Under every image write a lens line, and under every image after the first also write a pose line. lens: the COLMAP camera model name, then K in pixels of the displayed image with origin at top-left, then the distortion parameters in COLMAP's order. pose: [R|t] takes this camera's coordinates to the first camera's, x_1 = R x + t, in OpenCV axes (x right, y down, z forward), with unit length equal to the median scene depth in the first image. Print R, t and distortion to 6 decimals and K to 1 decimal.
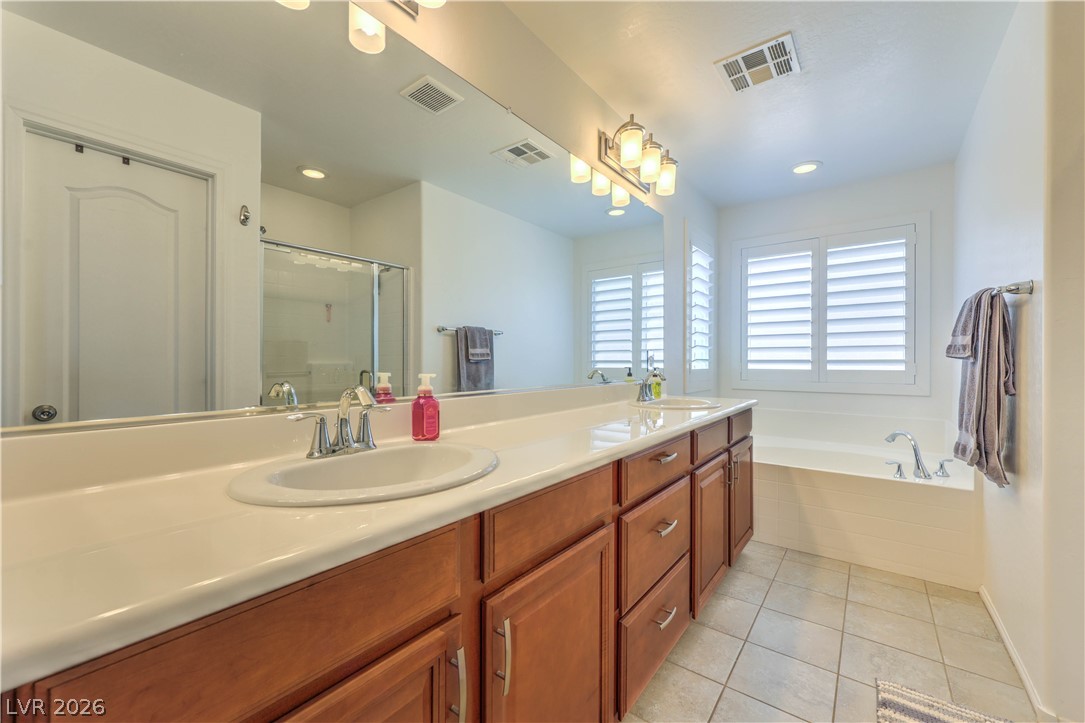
lens RADIAL K [[434.3, 0, 543.4], [0, 434.3, 363.6], [0, 0, 1]] dist [0.000755, 0.000136]
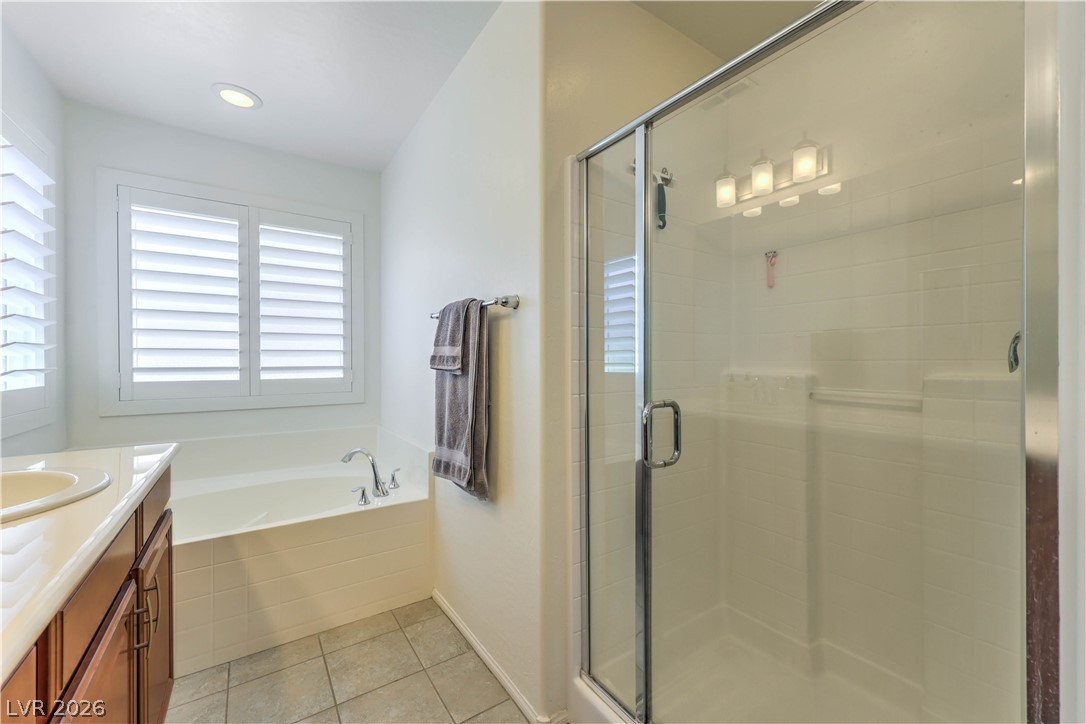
lens RADIAL K [[434.7, 0, 543.9], [0, 434.7, 364.1], [0, 0, 1]] dist [0.000755, 0.000136]
pose [[0.323253, -0.009505, 0.946265, 0.110825], [0.005472, 0.999952, 0.008175, -0.023604], [-0.946297, 0.002535, 0.323290, 0.371085]]
